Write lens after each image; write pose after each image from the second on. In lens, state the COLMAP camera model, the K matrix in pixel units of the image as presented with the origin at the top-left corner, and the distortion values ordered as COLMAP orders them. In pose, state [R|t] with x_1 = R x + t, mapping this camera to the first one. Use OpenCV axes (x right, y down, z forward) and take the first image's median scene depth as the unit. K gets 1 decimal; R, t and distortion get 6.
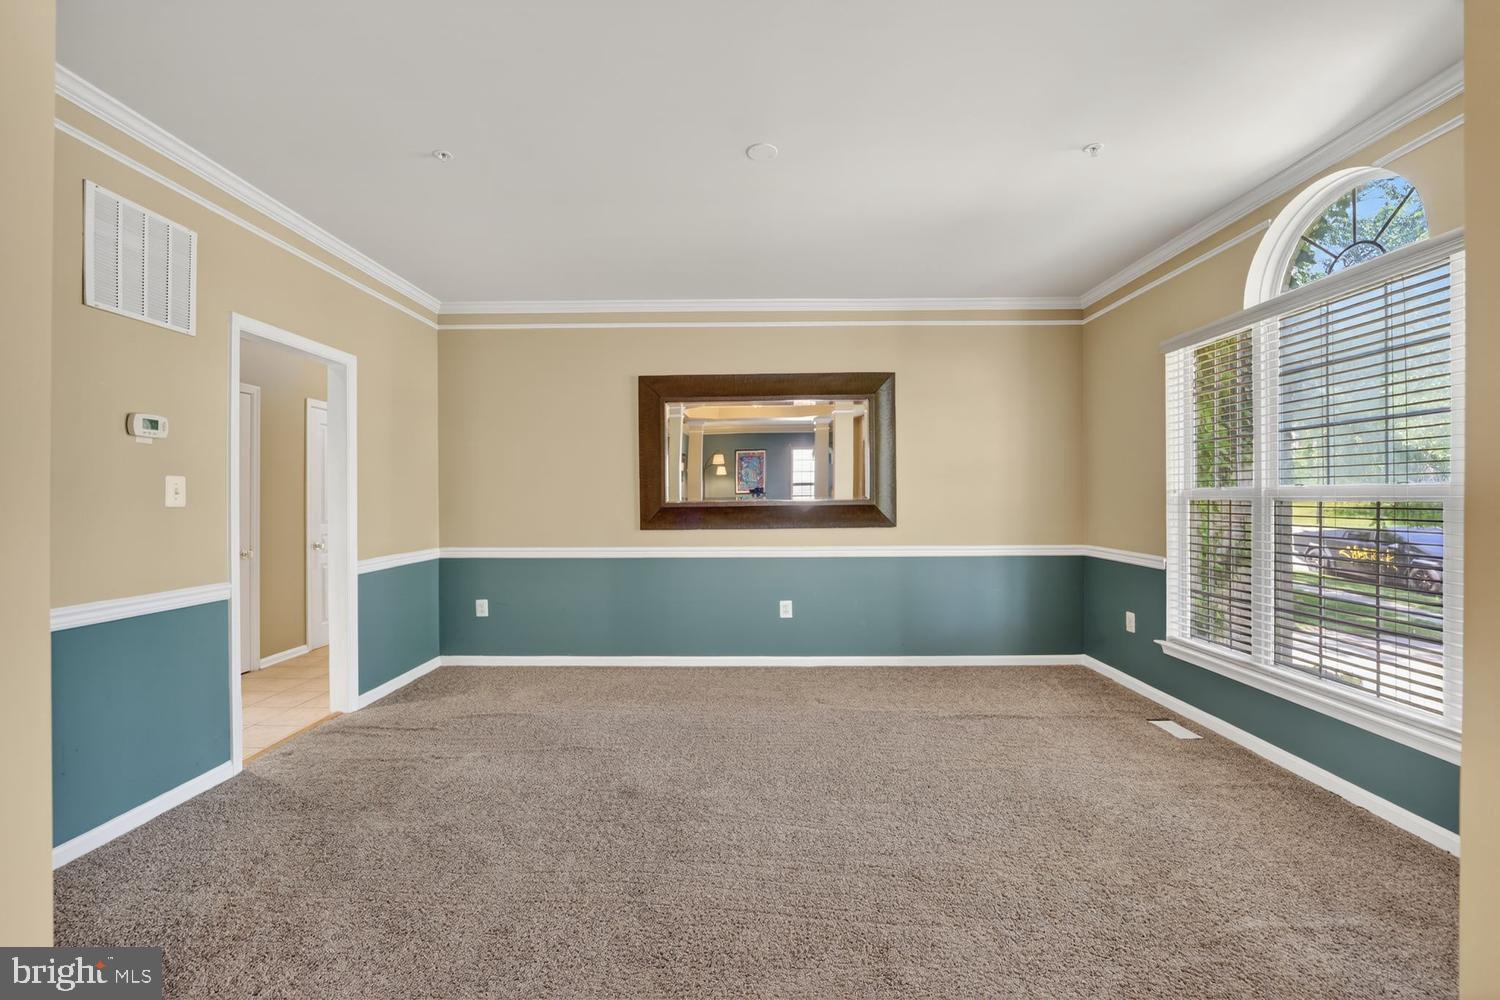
lens RADIAL K [[613.4, 0, 750.0], [0, 613.4, 500.0], [0, 0, 1]] dist [-0.010094, -0.000134]
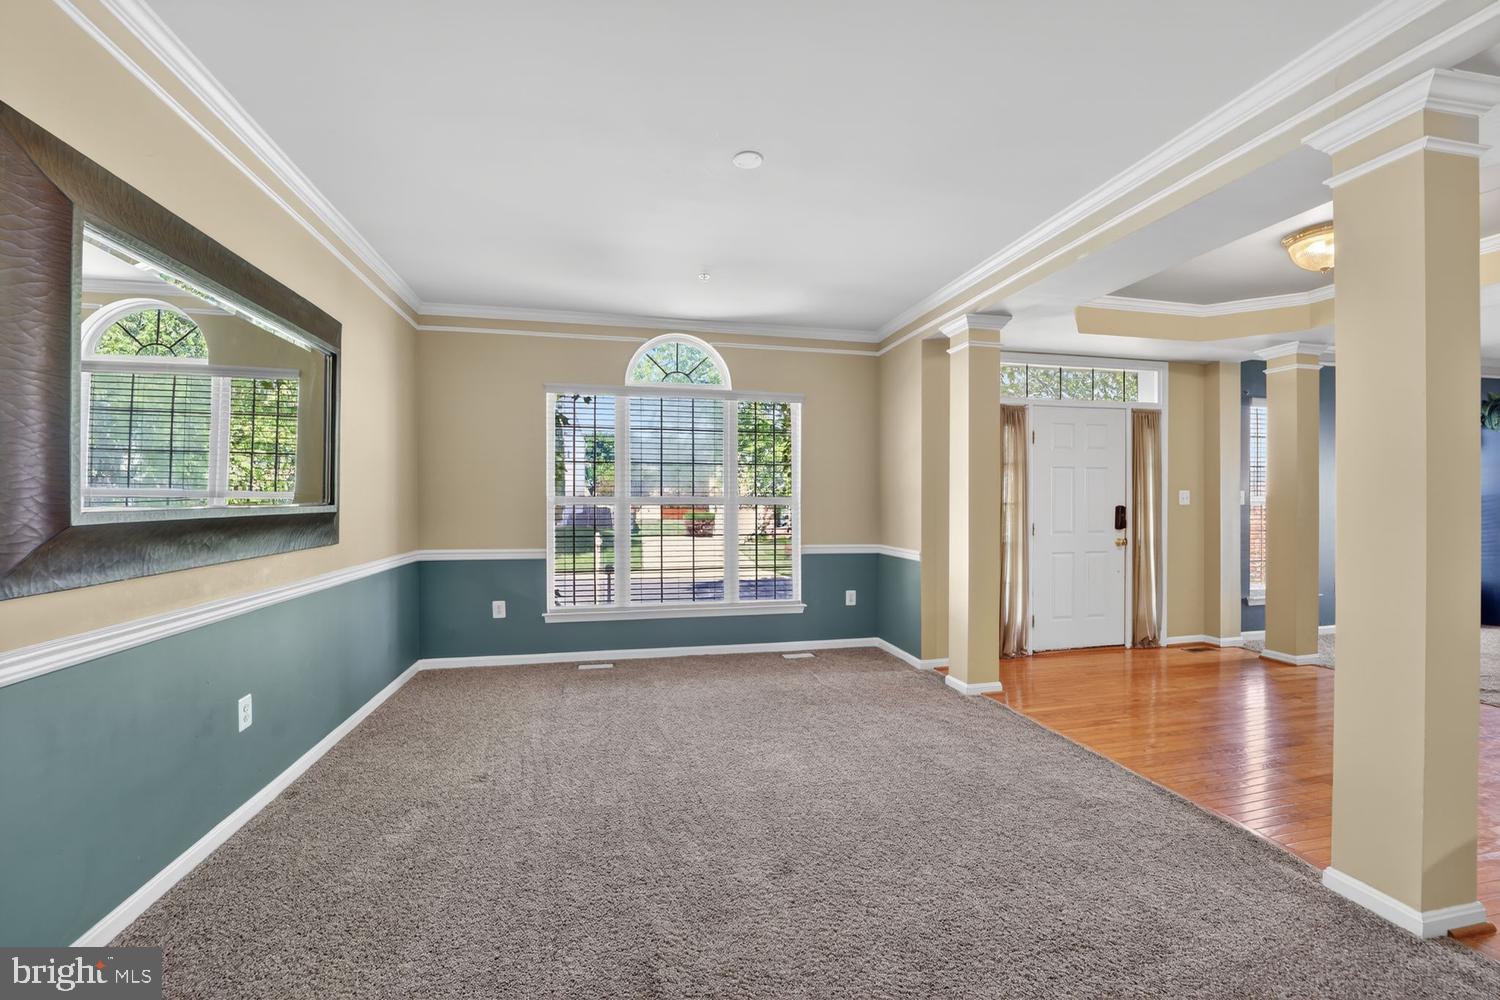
lens RADIAL K [[586.0, 0, 750.0], [0, 586.0, 500.0], [0, 0, 1]] dist [-0.011350, -0.000061]
pose [[-0.217251, -0.005361, 0.976101, -0.642265], [0.000858, 0.999983, 0.005683, -0.018299], [-0.976115, 0.002072, -0.217243, 0.859440]]
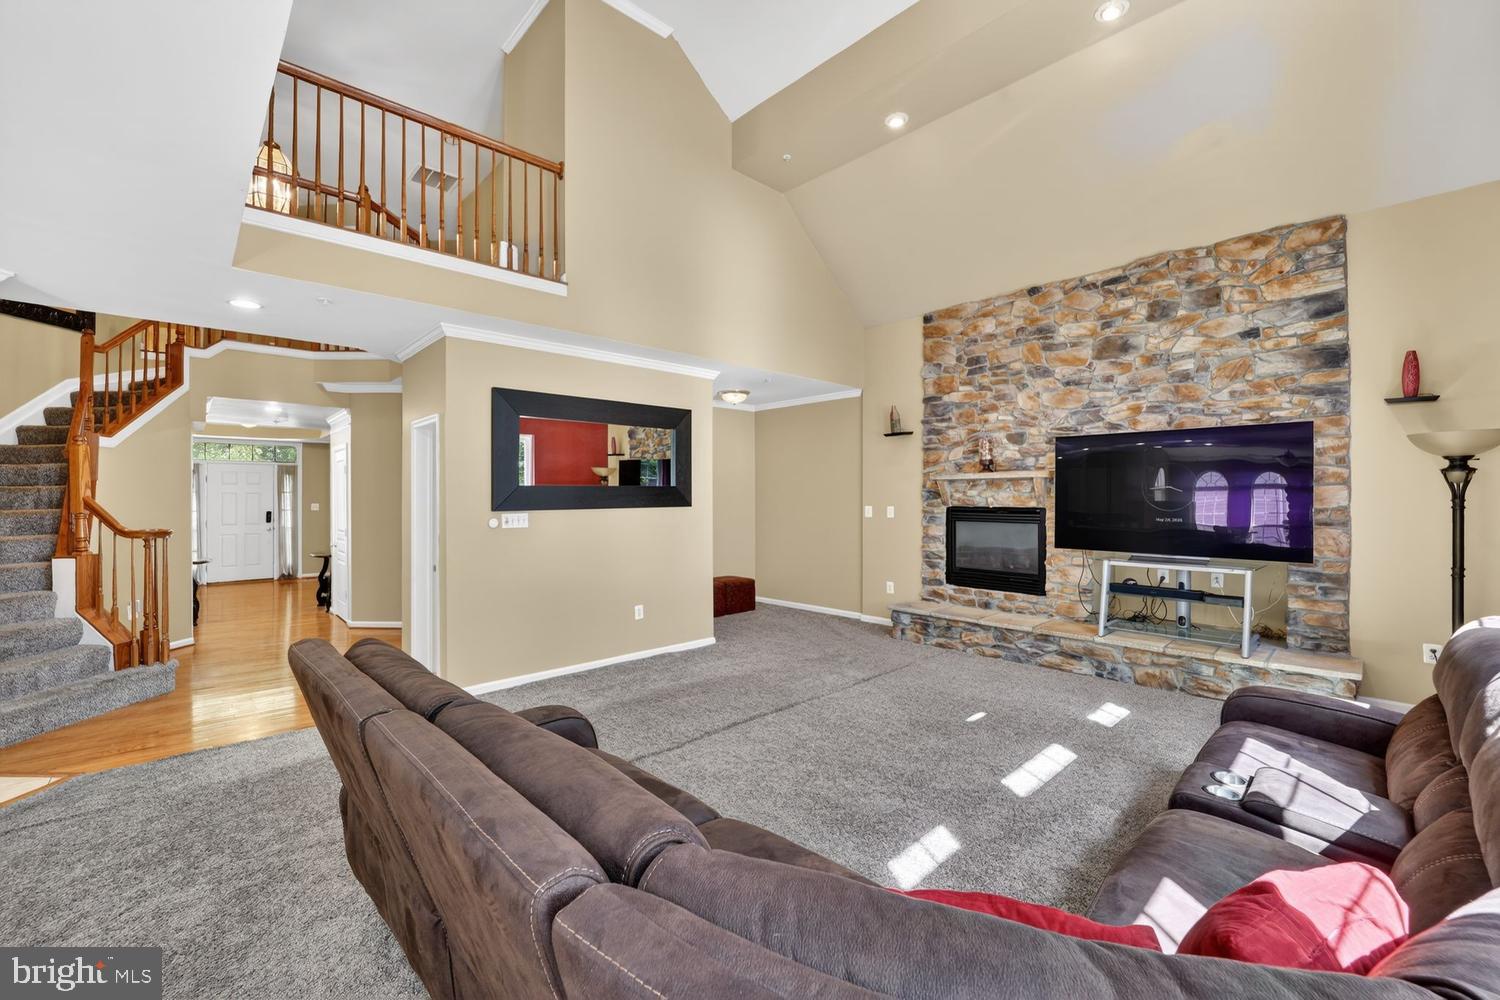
lens RADIAL K [[606.6, 0, 753.9], [0, 606.6, 492.9], [0, 0, 1]] dist [-0.033432, 0.005320]
pose [[-0.692424, 0.008625, 0.721439, -3.200271], [0.002440, 0.999951, -0.009613, -0.051253], [-0.721486, -0.004896, -0.692411, 0.003140]]
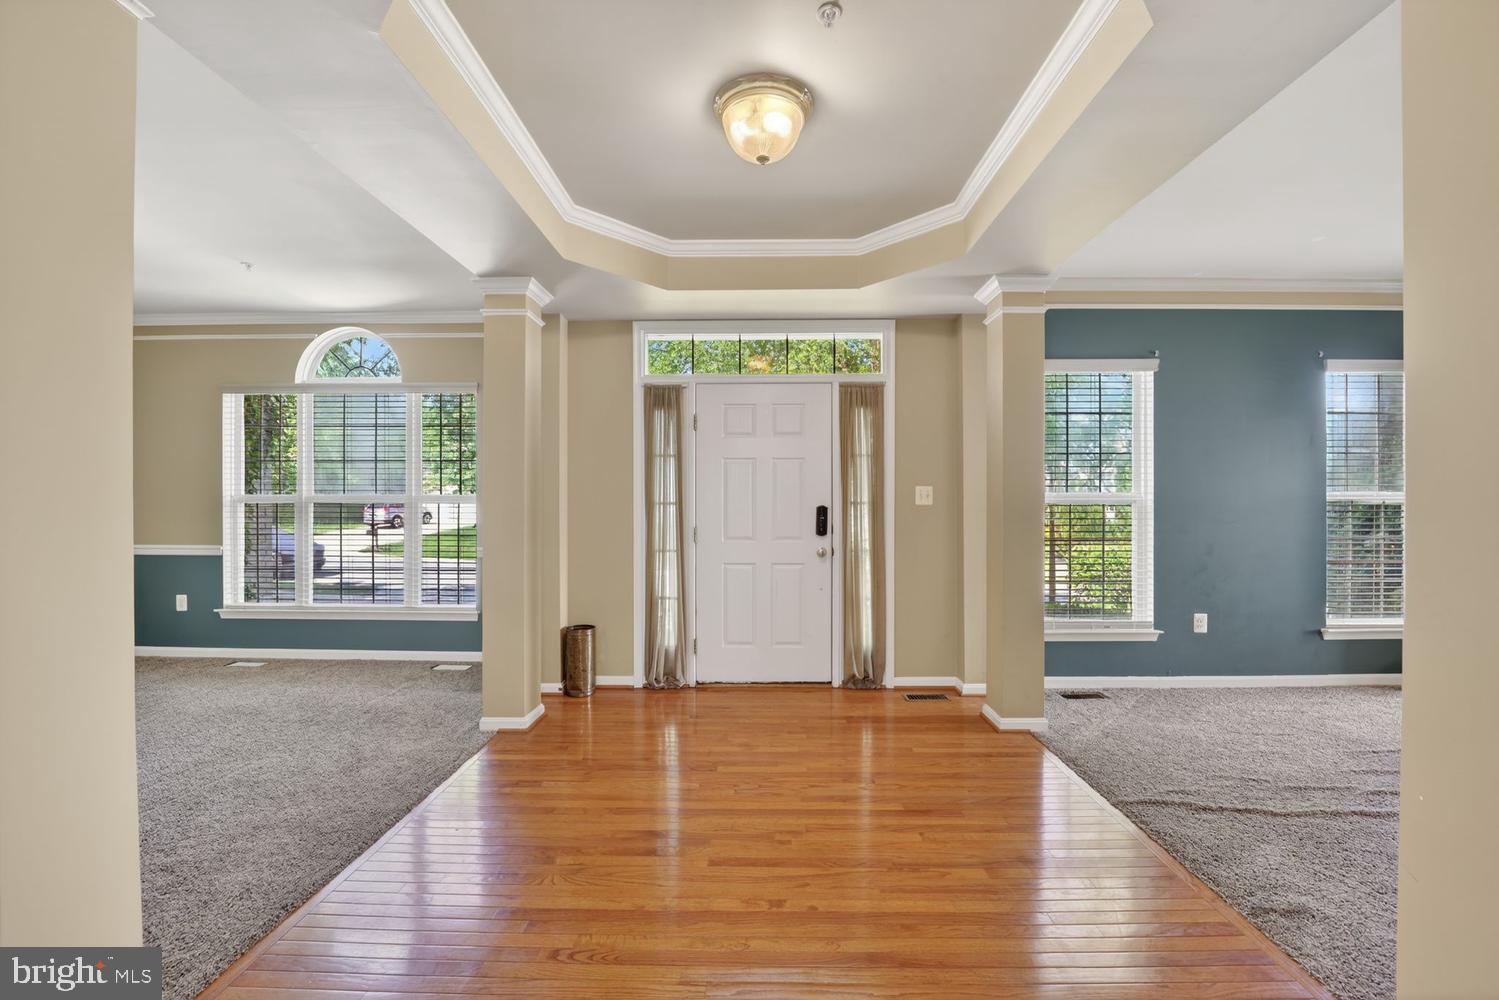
lens RADIAL K [[613.0, 0, 749.5], [0, 613.0, 500.0], [0, 0, 1]] dist [-0.010094, -0.000134]
pose [[0.024635, -0.001606, 0.999695, -0.630760], [0.000631, 0.999999, 0.001591, -0.008837], [-0.999696, 0.000592, 0.024636, -0.189762]]
